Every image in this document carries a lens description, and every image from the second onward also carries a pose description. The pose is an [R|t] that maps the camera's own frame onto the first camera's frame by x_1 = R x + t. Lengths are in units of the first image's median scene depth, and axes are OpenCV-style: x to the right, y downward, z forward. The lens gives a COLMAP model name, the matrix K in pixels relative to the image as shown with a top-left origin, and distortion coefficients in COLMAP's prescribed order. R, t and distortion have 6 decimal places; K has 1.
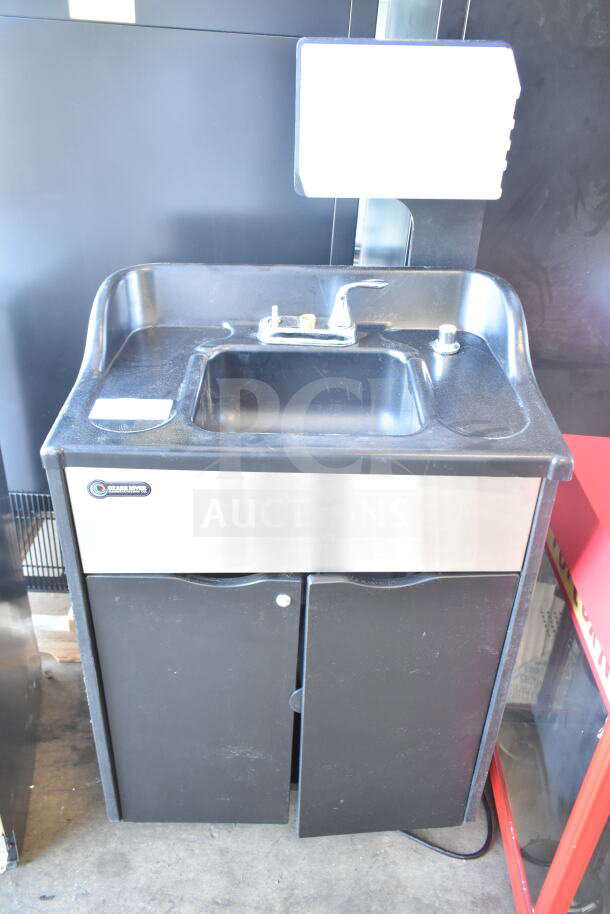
lens RADIAL K [[720.0, 0, 306.6], [0, 720.0, 456.5], [0, 0, 1]] dist [-0.005533, 0.009491]
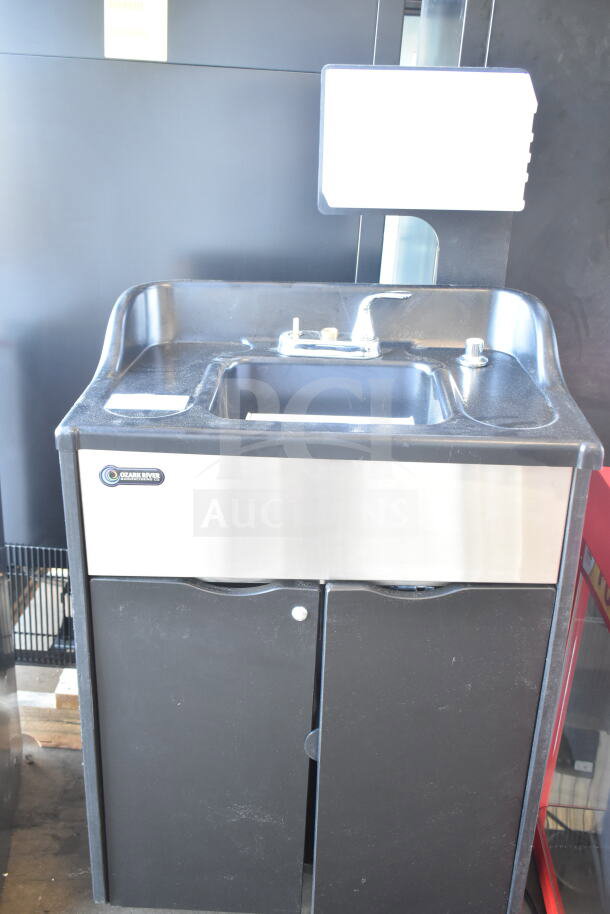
lens RADIAL K [[852.1, 0, 307.0], [0, 852.1, 456.4], [0, 0, 1]] dist [-0.022994, 0.000000]
pose [[0.999467, 0.010854, -0.030795, 0.008101], [-0.016084, 0.984432, -0.175030, 0.176109], [0.028415, 0.175432, 0.984081, -0.101098]]
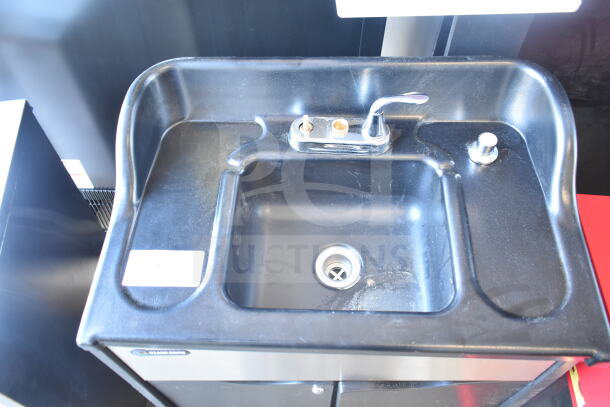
lens RADIAL K [[480.5, 0, 304.5], [0, 480.5, 202.5], [0, 0, 1]] dist [-0.005533, 0.009491]
pose [[0.997474, 0.006093, -0.070773, 0.000061], [0.021440, 0.924026, 0.381729, -0.344138], [0.067722, -0.382282, 0.921561, 0.365902]]
